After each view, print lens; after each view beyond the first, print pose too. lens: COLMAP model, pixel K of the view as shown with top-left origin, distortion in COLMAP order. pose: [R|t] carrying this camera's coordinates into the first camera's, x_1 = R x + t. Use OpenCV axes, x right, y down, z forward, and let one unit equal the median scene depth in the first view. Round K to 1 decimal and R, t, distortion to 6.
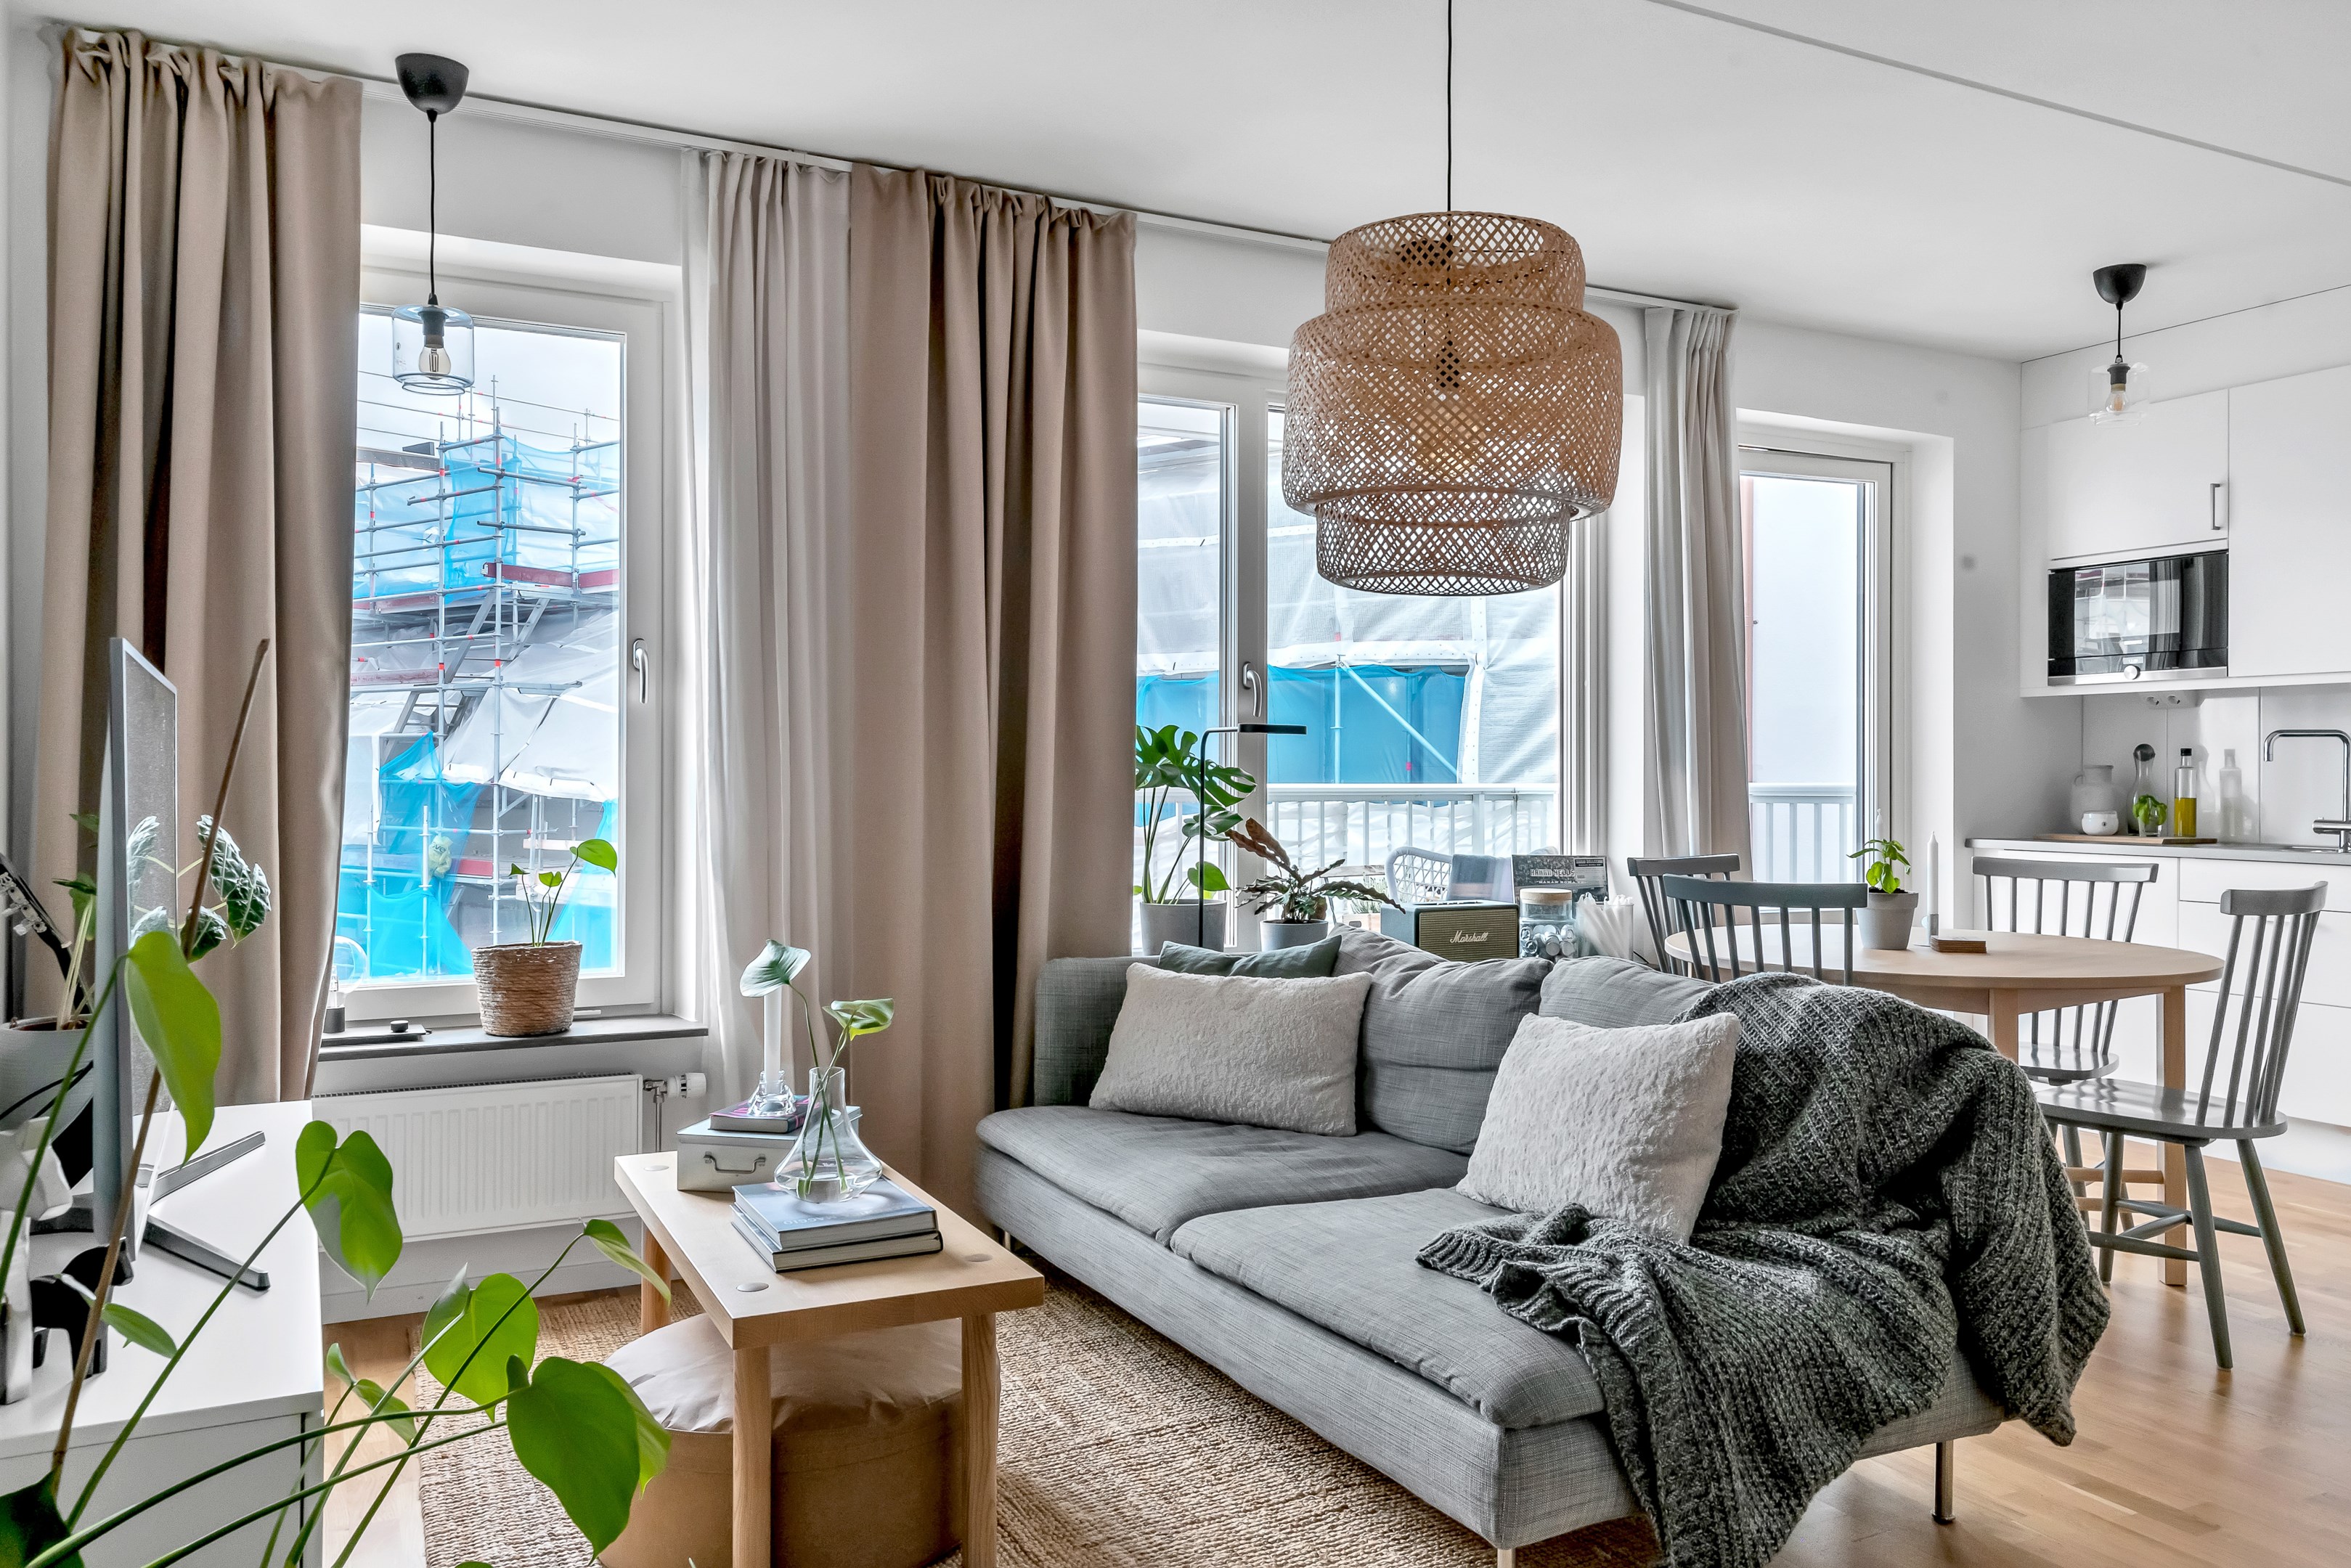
lens RADIAL K [[1744.8, 0, 1235.6], [0, 1744.8, 762.3], [0, 0, 1]] dist [0.045043, 0.000151]
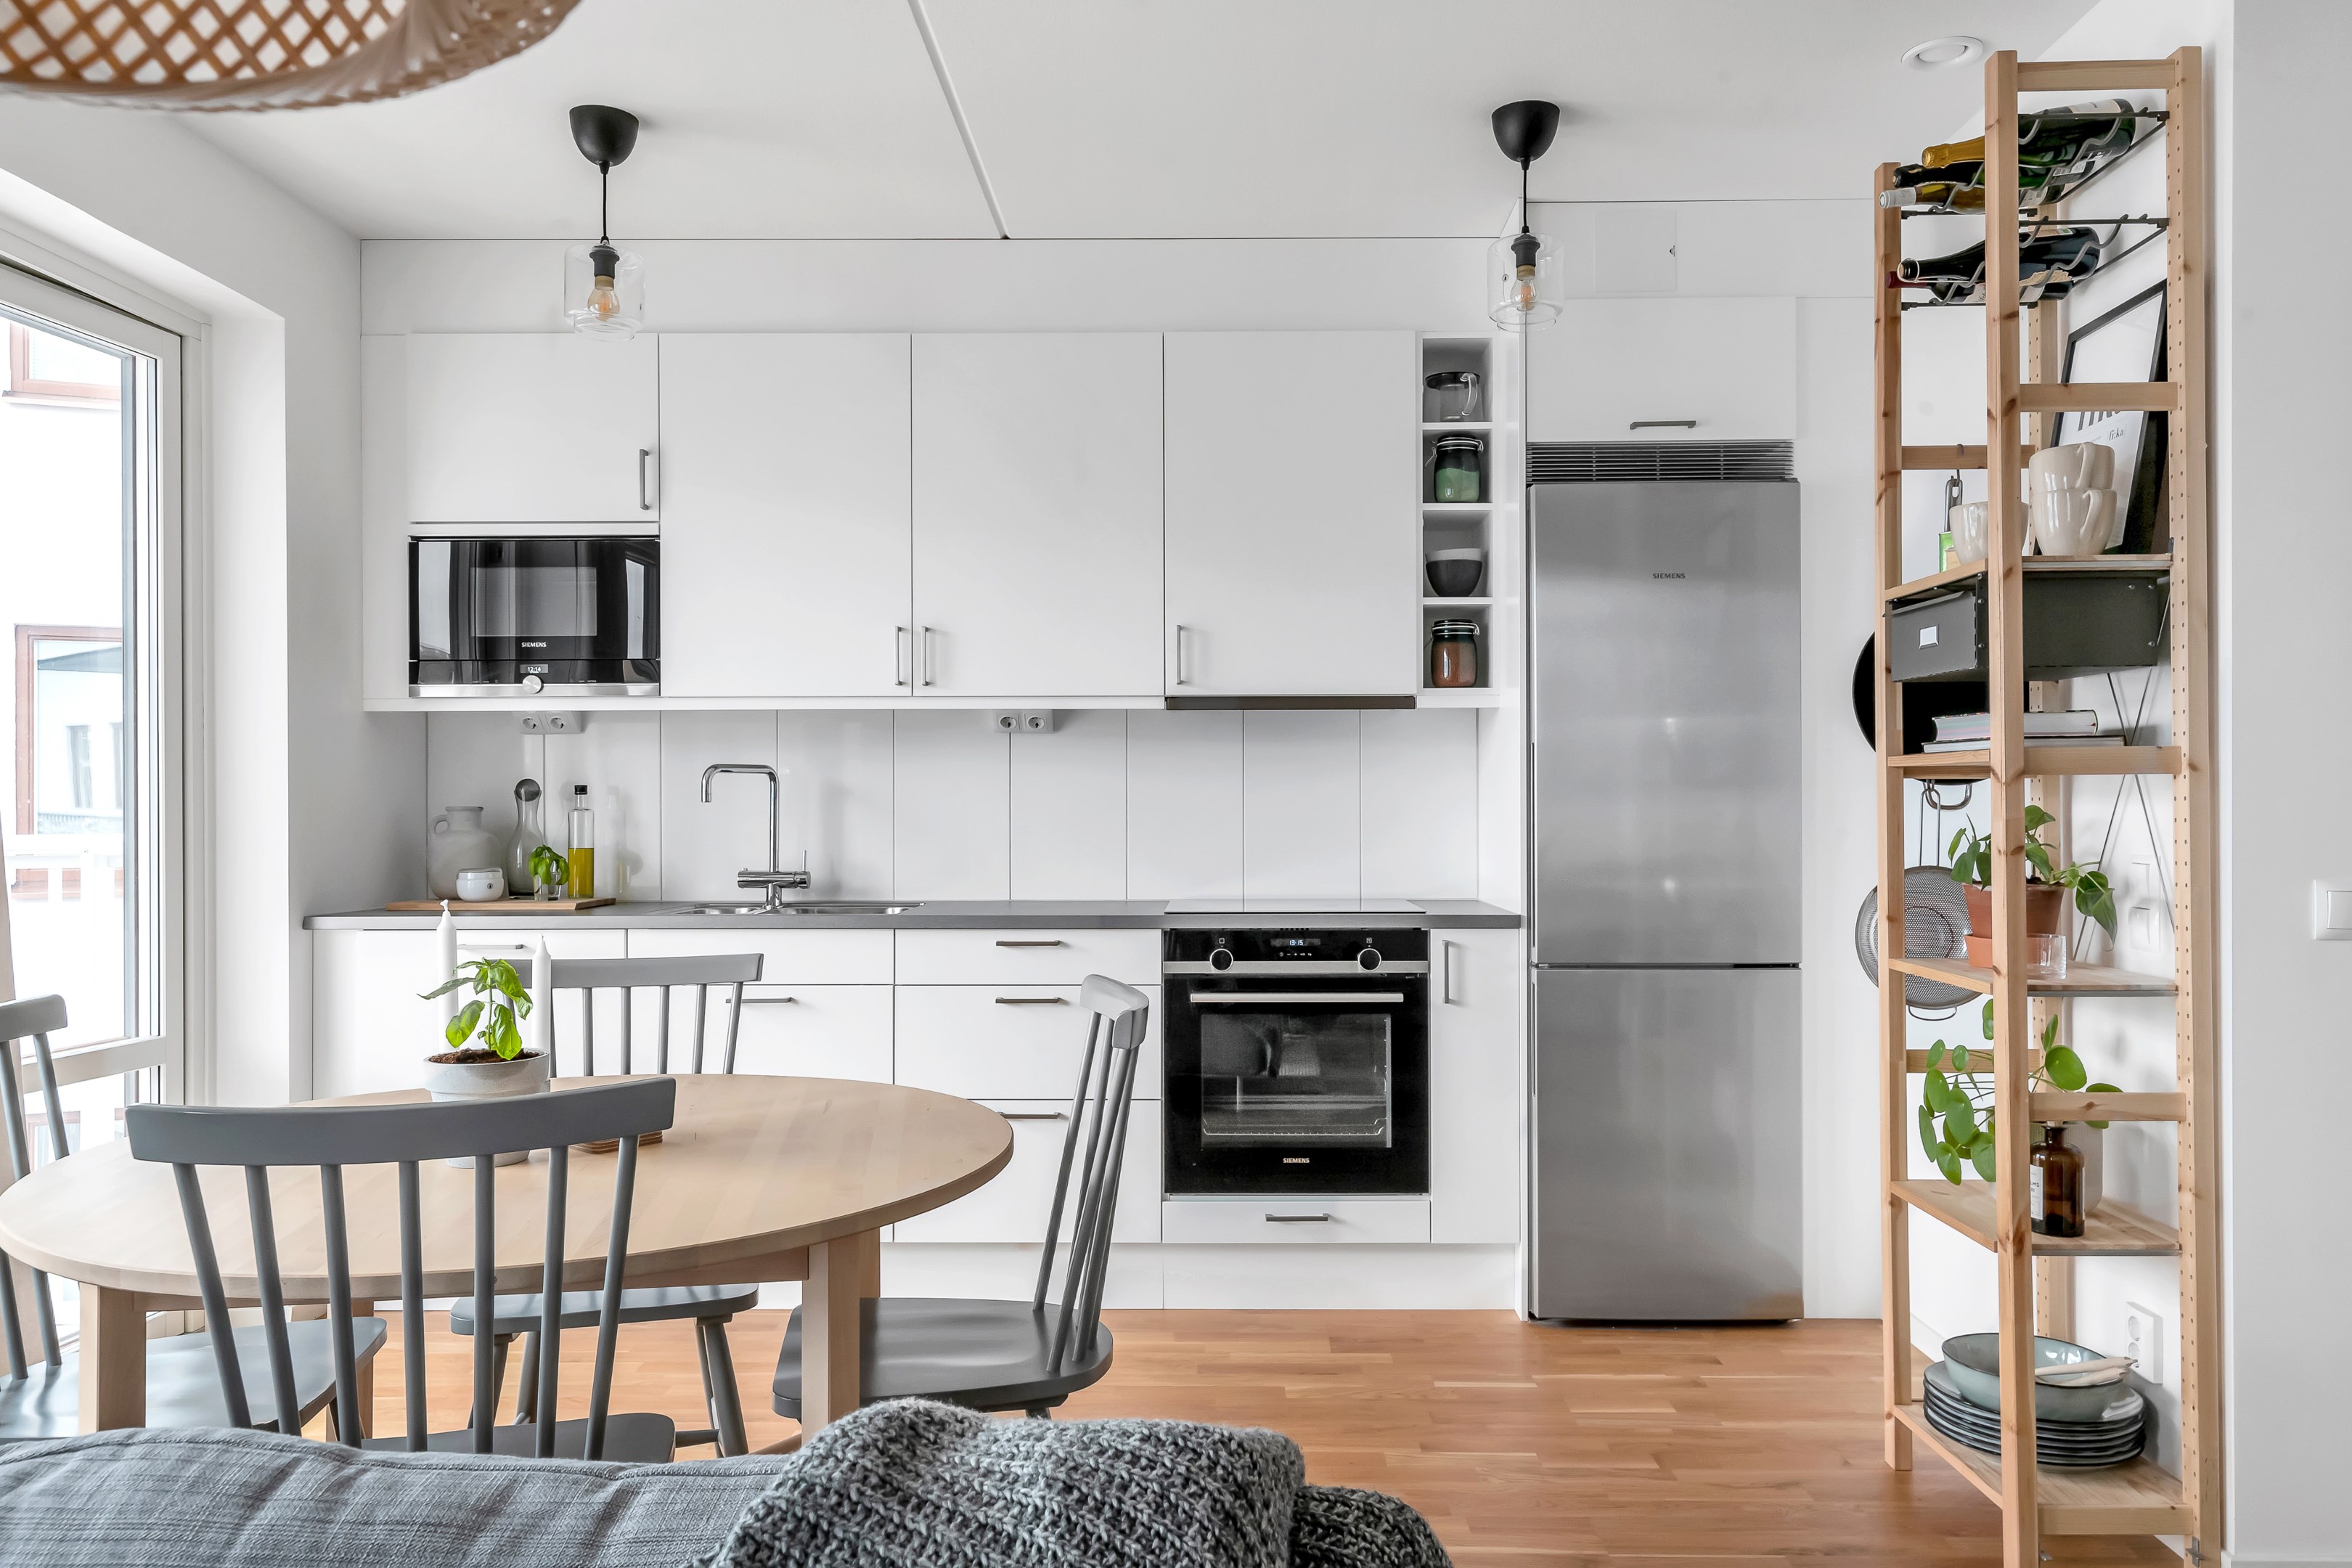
lens RADIAL K [[1679.4, 0, 1176.0], [0, 1679.4, 784.0], [0, 0, 1]] dist [0.037007, -0.000433]
pose [[0.495610, 0.003203, 0.868539, 0.016927], [0.000582, 0.999992, -0.004020, -0.005415], [-0.868545, 0.002498, 0.495605, 0.409331]]
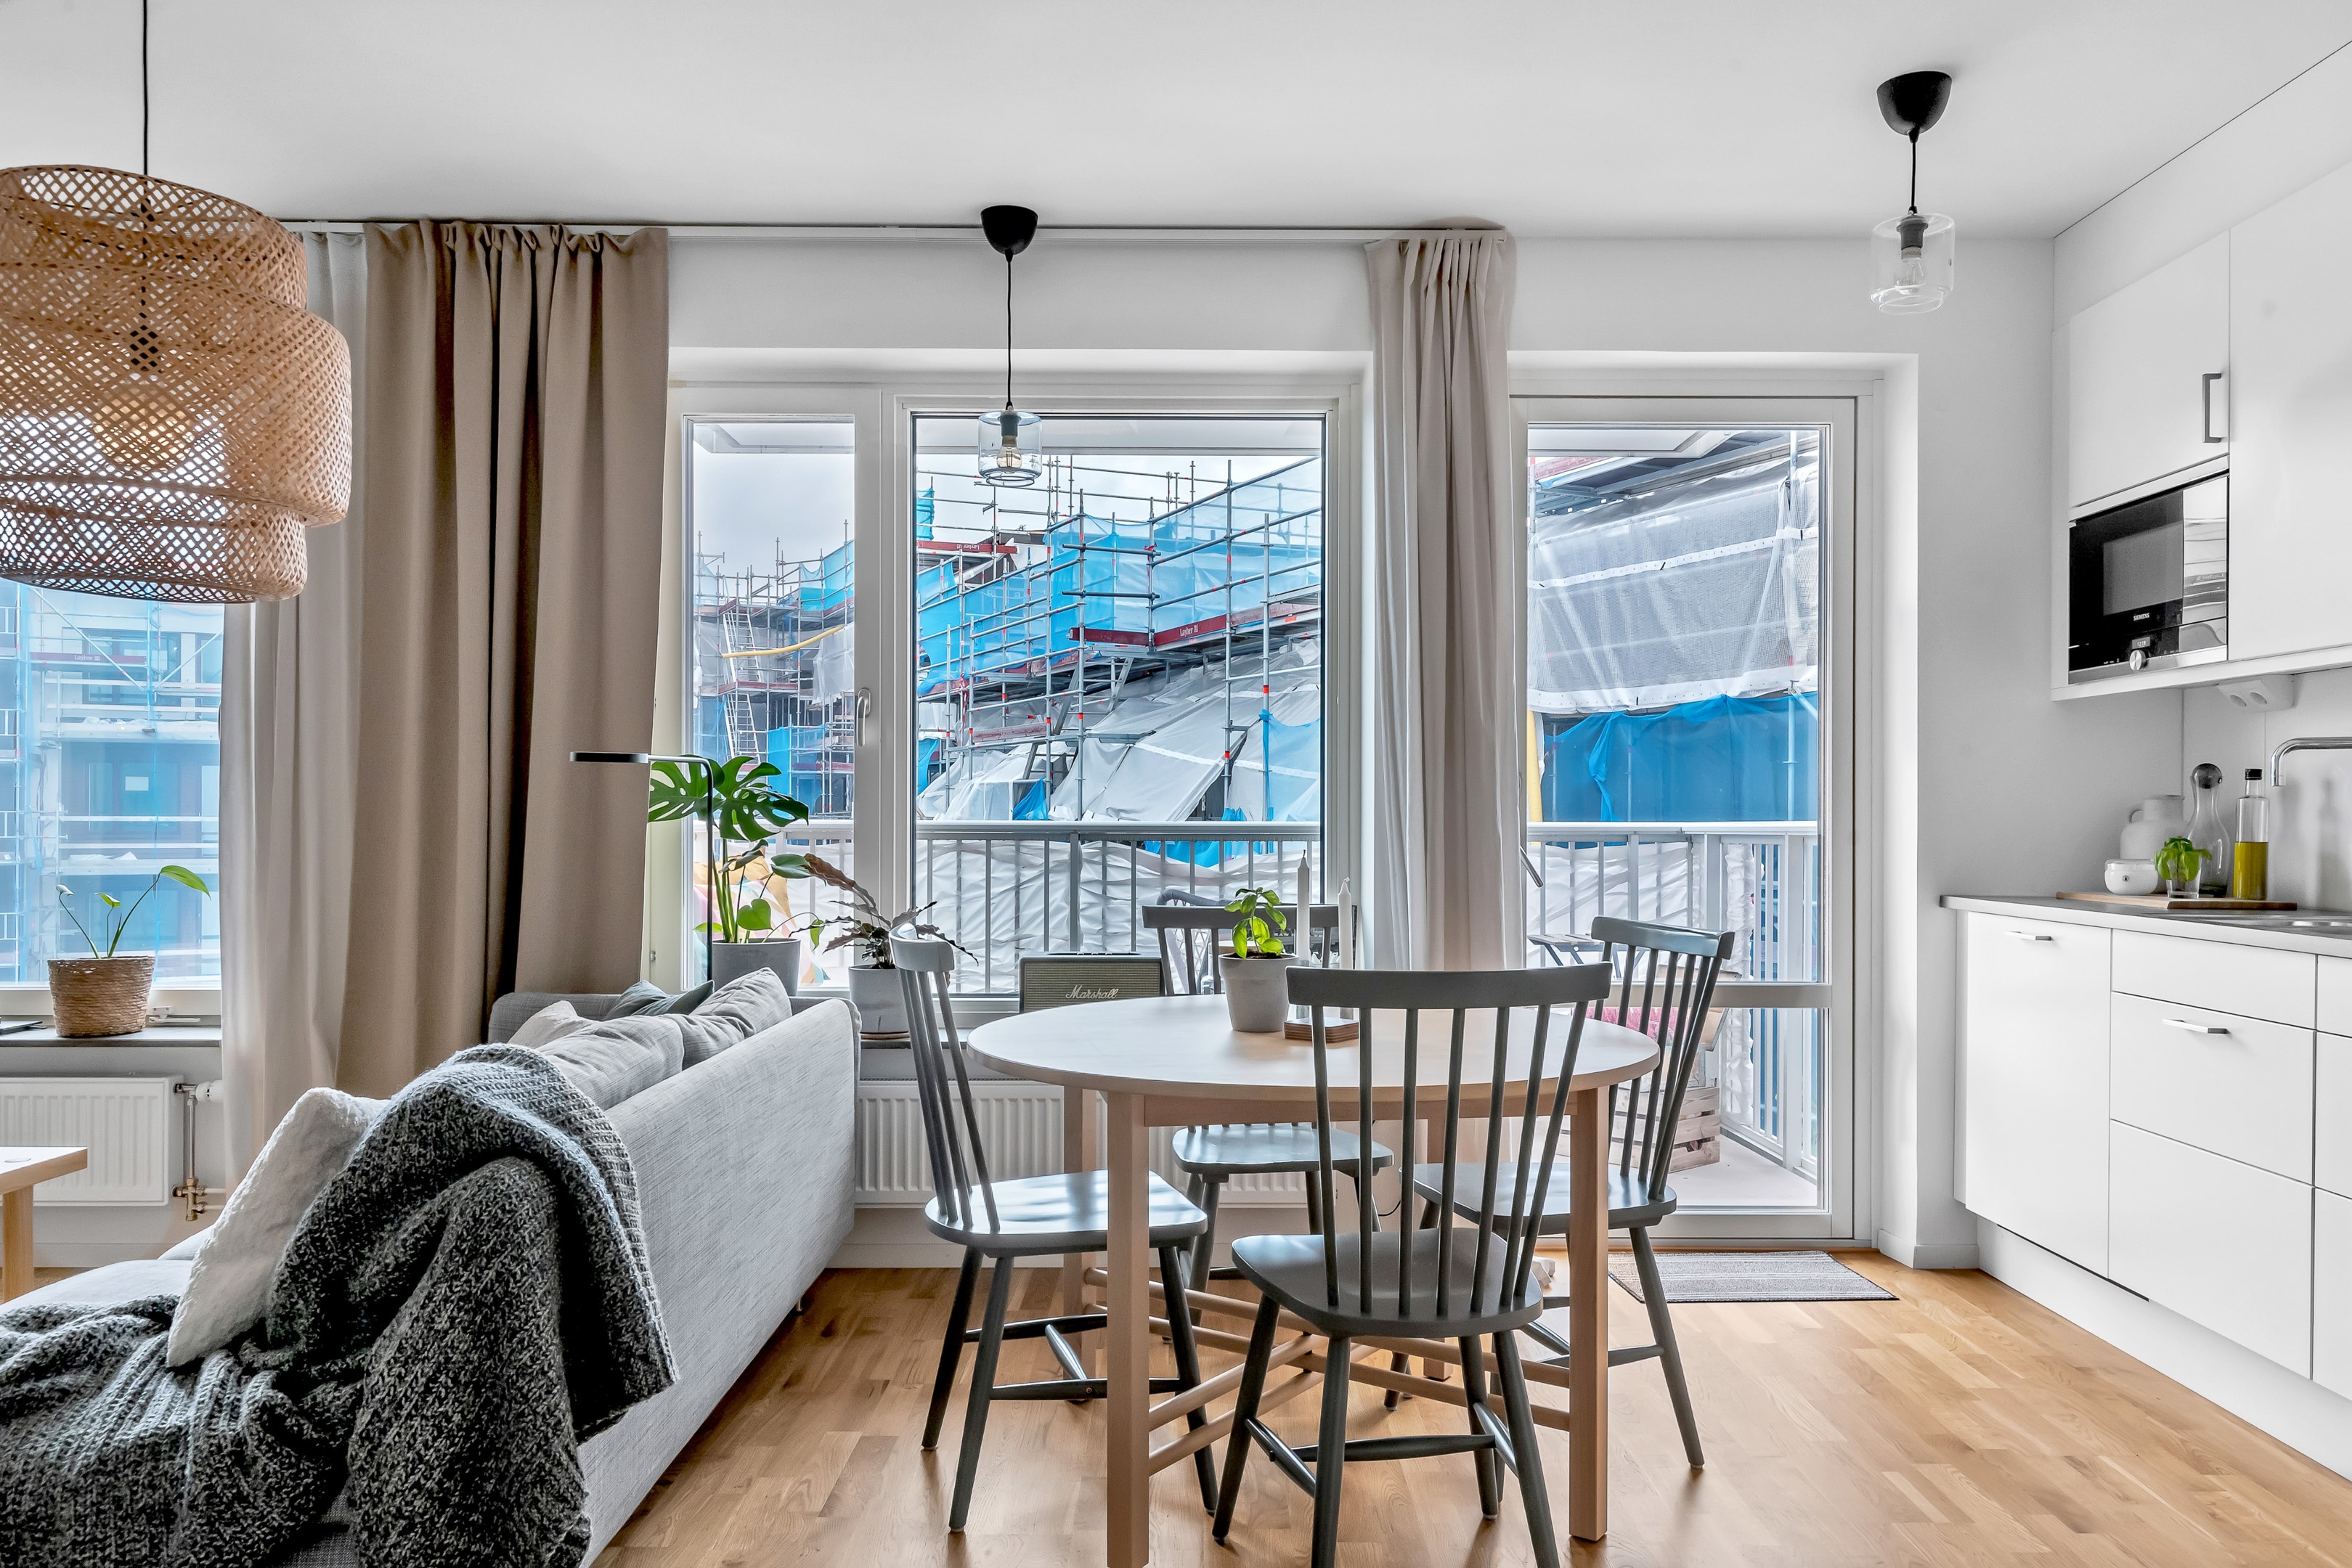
lens RADIAL K [[1679.1, 0, 1176.0], [0, 1679.1, 784.0], [0, 0, 1]] dist [0.037007, -0.000433]
pose [[0.883335, -0.007572, -0.468682, 0.493986], [0.001625, 0.999913, -0.013091, 0.005657], [0.468740, 0.010802, 0.883270, 0.241226]]
